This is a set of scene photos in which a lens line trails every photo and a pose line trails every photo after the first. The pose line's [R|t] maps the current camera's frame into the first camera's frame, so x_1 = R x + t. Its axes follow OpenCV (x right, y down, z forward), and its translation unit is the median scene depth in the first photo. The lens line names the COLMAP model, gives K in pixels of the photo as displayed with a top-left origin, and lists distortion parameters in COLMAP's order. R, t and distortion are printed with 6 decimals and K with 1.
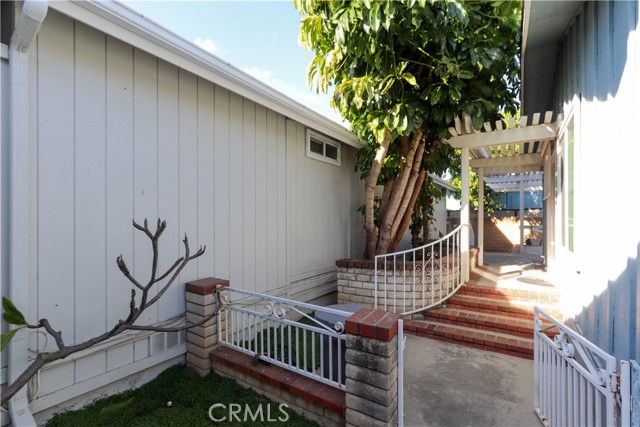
lens RADIAL K [[301.5, 0, 319.6], [0, 301.5, 218.3], [0, 0, 1]] dist [-0.002638, 0.002739]
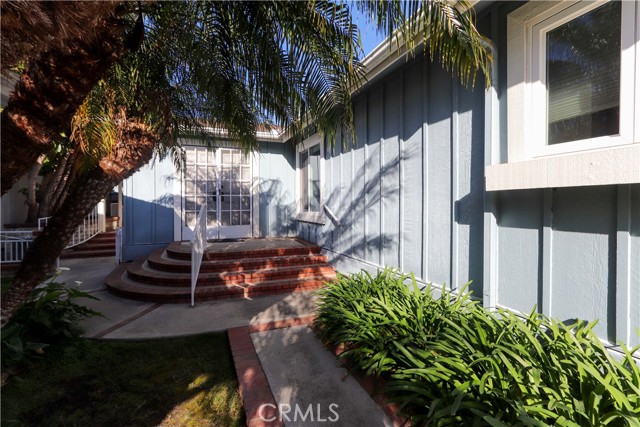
lens RADIAL K [[301.5, 0, 319.8], [0, 301.5, 207.3], [0, 0, 1]] dist [-0.002638, 0.002739]
pose [[0.574434, -0.017145, 0.818371, -0.287602], [-0.004269, 0.999704, 0.023941, 0.008562], [-0.818540, -0.017246, 0.574191, -1.255650]]
